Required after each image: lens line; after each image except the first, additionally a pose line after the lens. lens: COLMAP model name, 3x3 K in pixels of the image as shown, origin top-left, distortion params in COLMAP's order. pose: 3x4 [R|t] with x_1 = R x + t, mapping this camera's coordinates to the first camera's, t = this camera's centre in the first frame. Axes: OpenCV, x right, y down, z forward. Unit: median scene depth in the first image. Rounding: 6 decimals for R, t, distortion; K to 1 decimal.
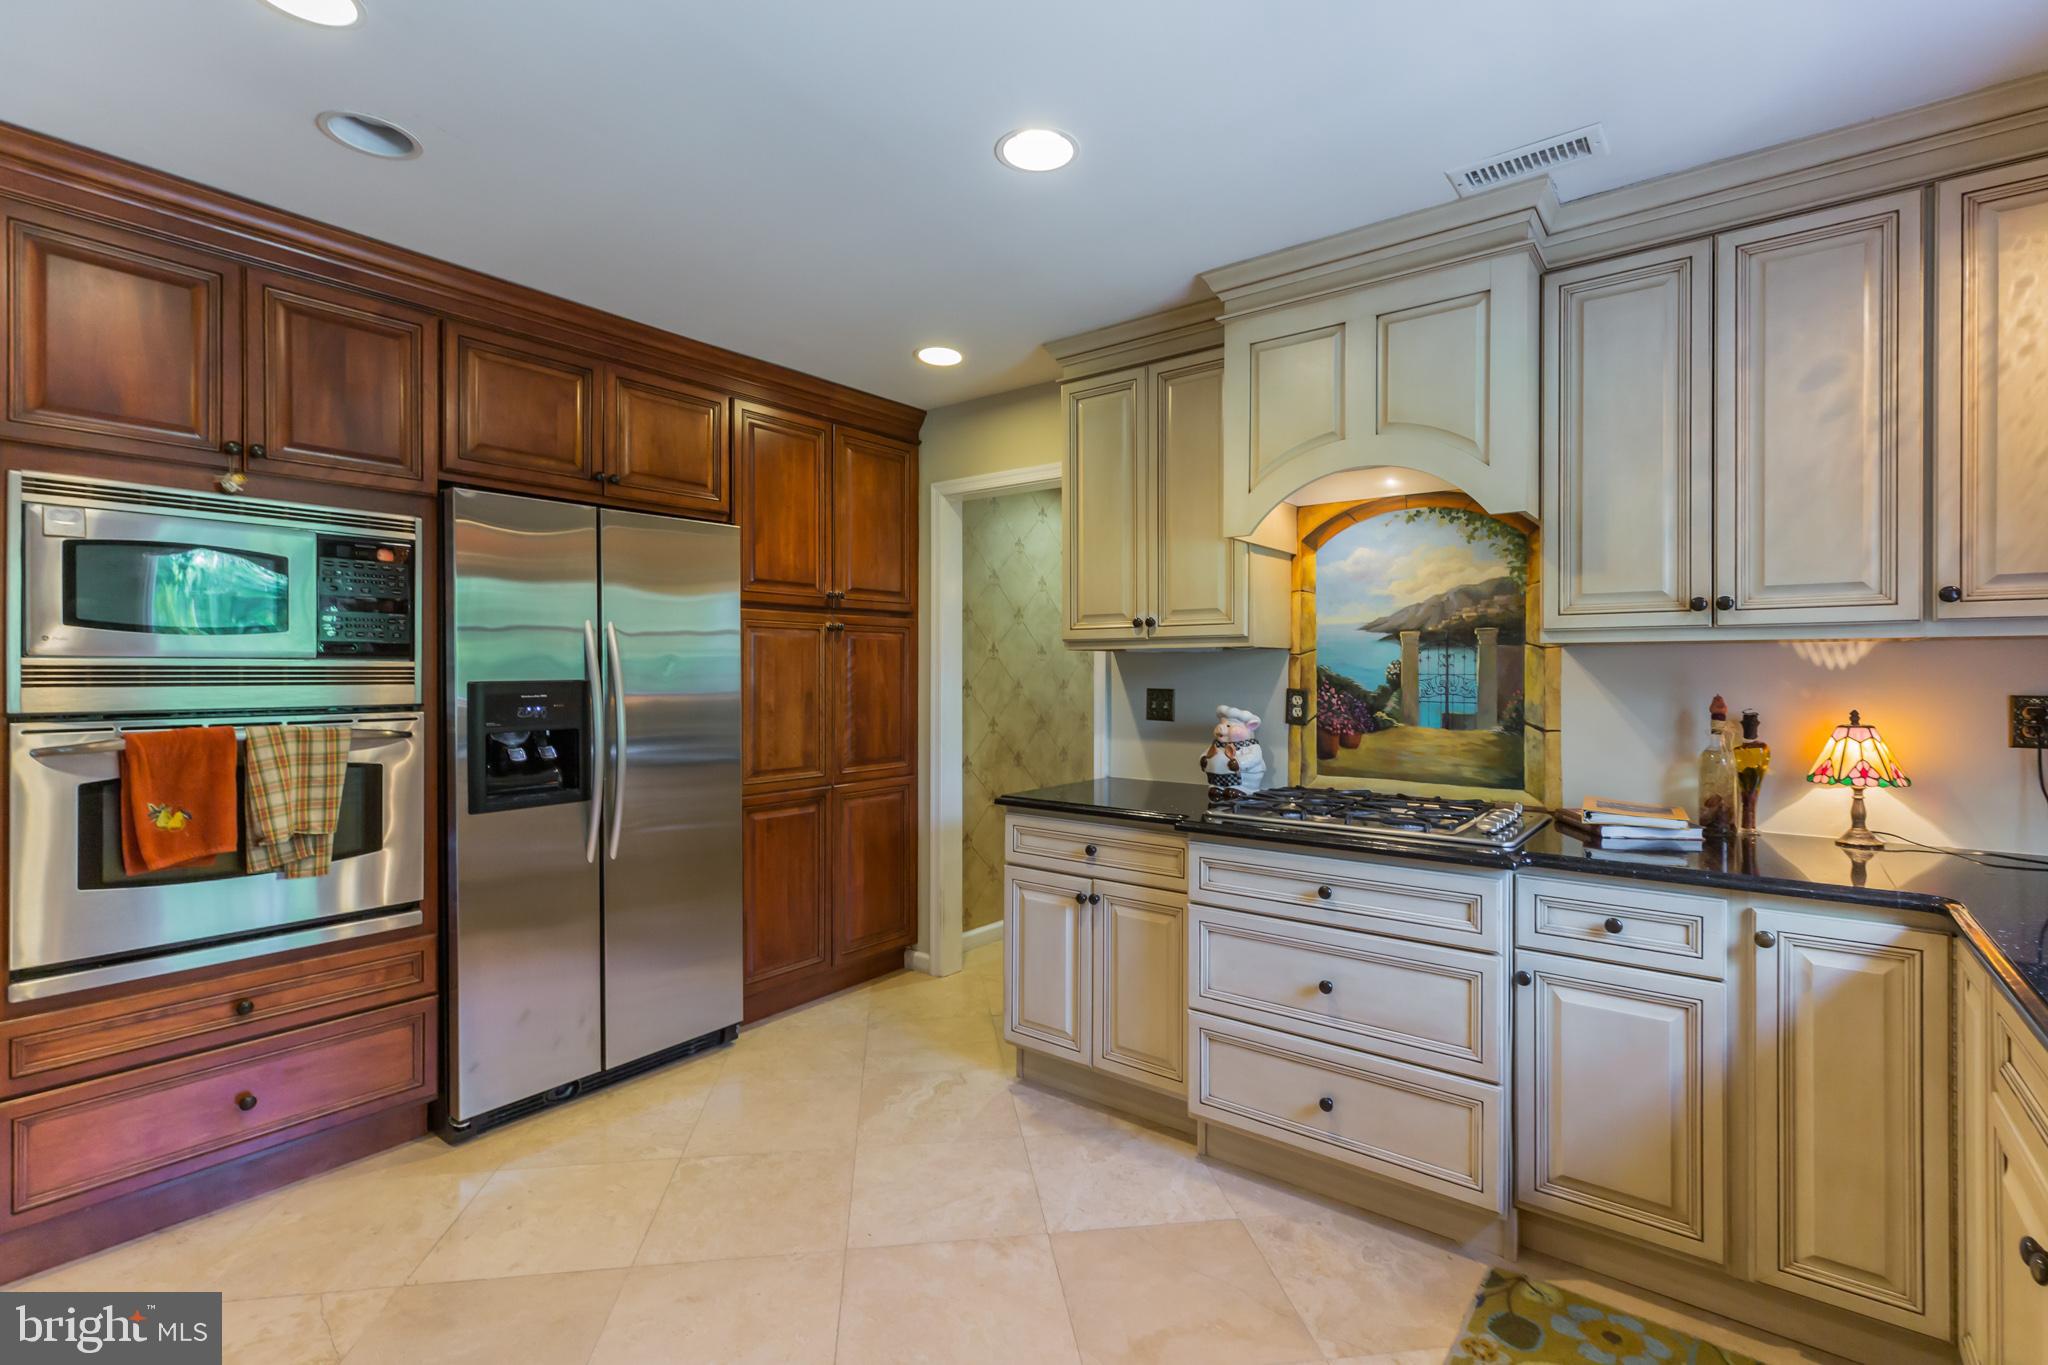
lens RADIAL K [[927.2, 0, 1023.1], [0, 927.2, 670.0], [0, 0, 1]] dist [-0.006380, 0.002470]
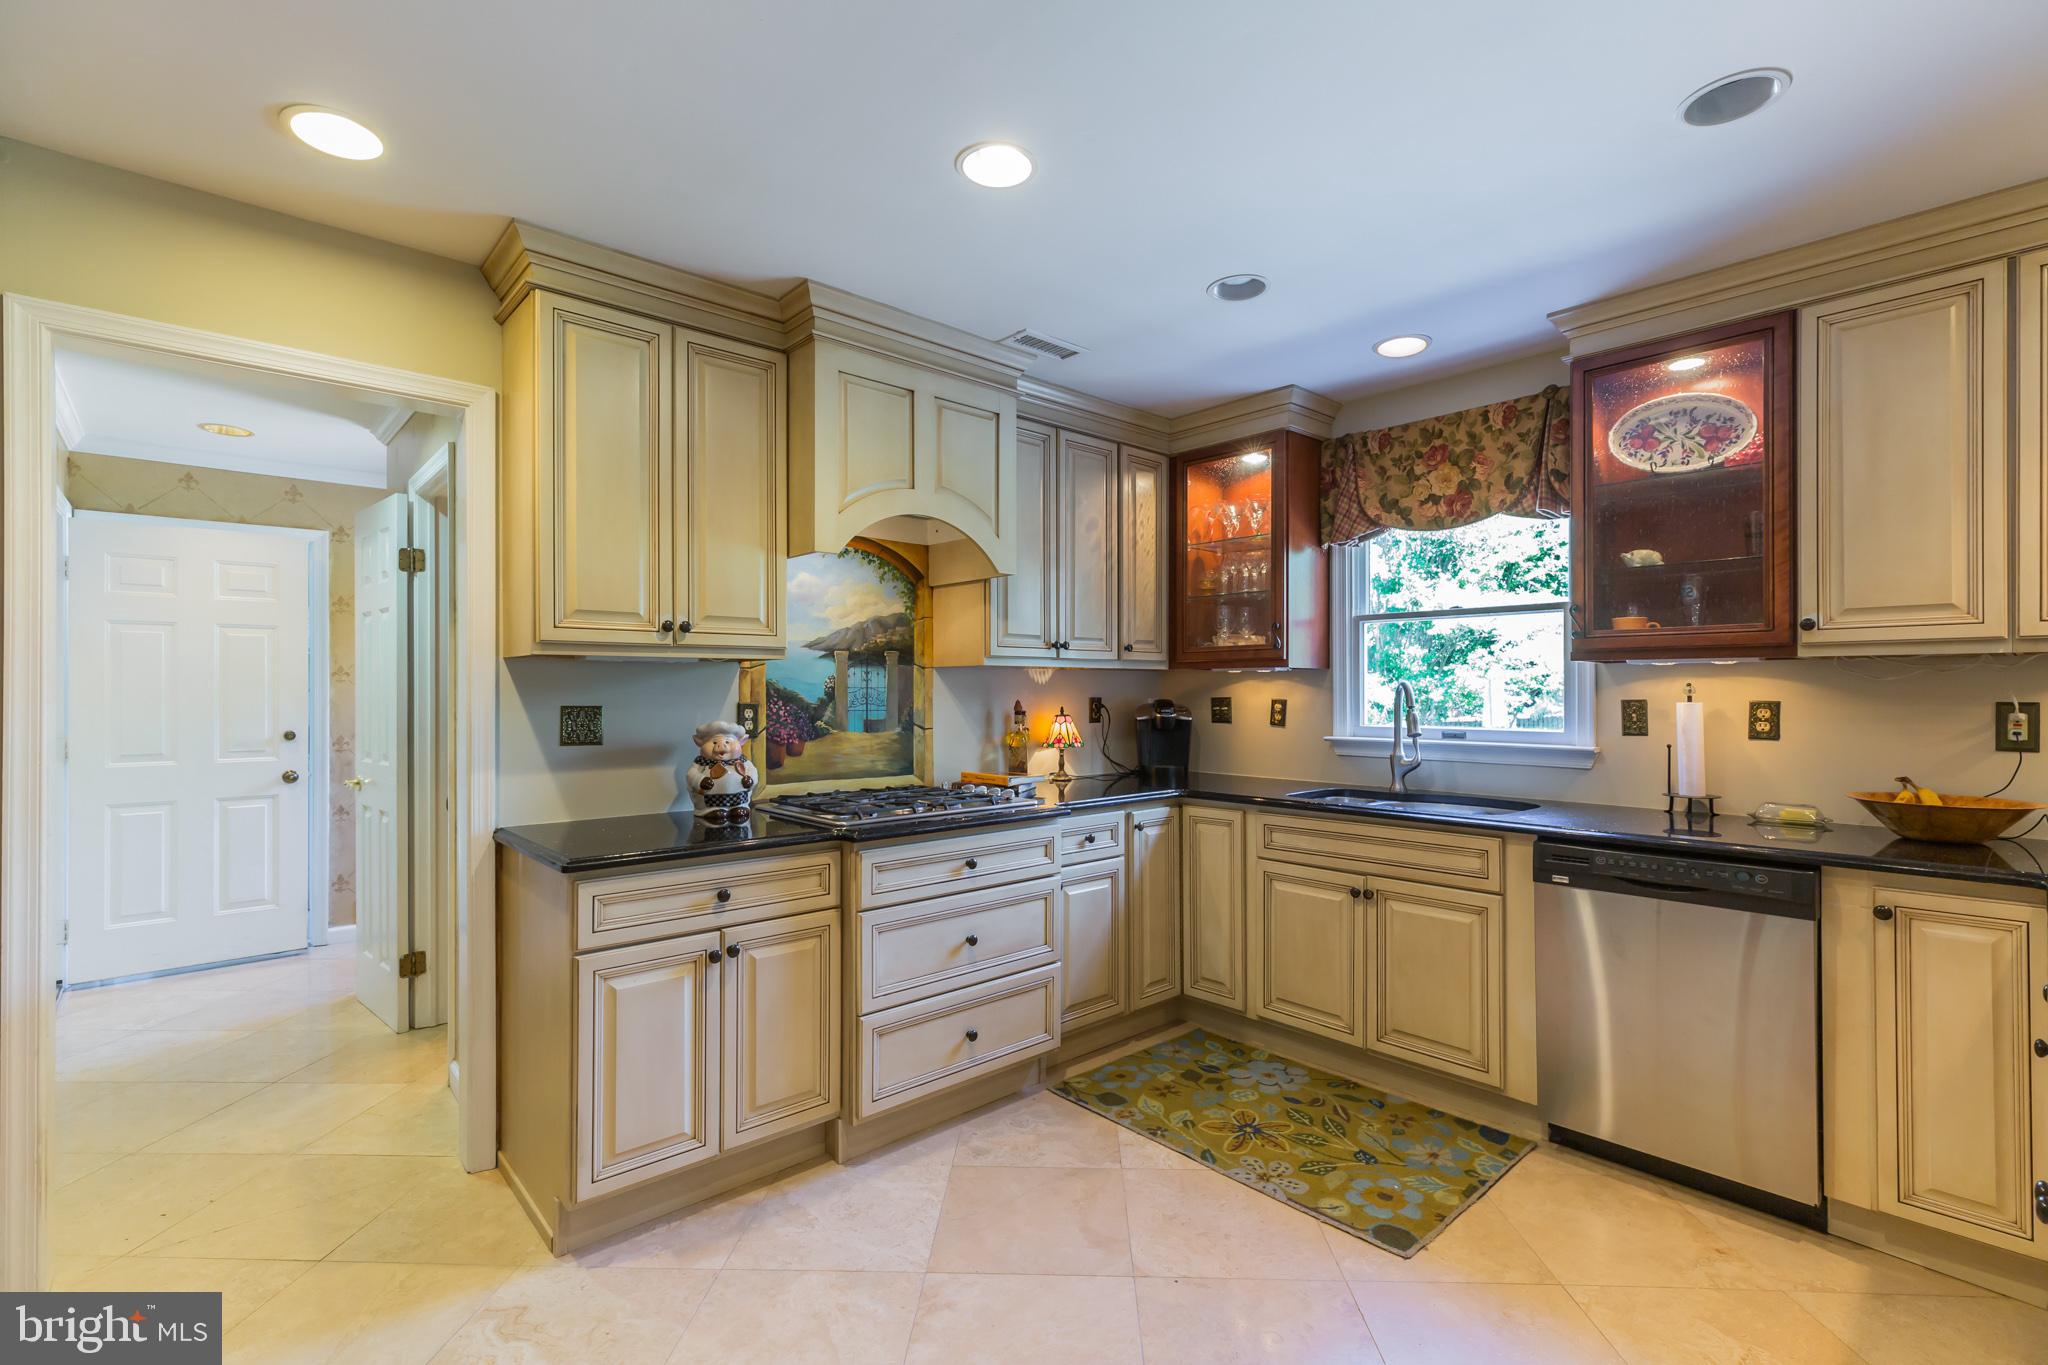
lens RADIAL K [[927.2, 0, 1033.1], [0, 927.2, 685.6], [0, 0, 1]] dist [-0.006380, 0.002470]
pose [[0.163379, 0.004052, 0.986555, -0.729285], [0.000058, 0.999992, -0.004117, 0.007224], [-0.986563, 0.000730, 0.163378, 0.597673]]
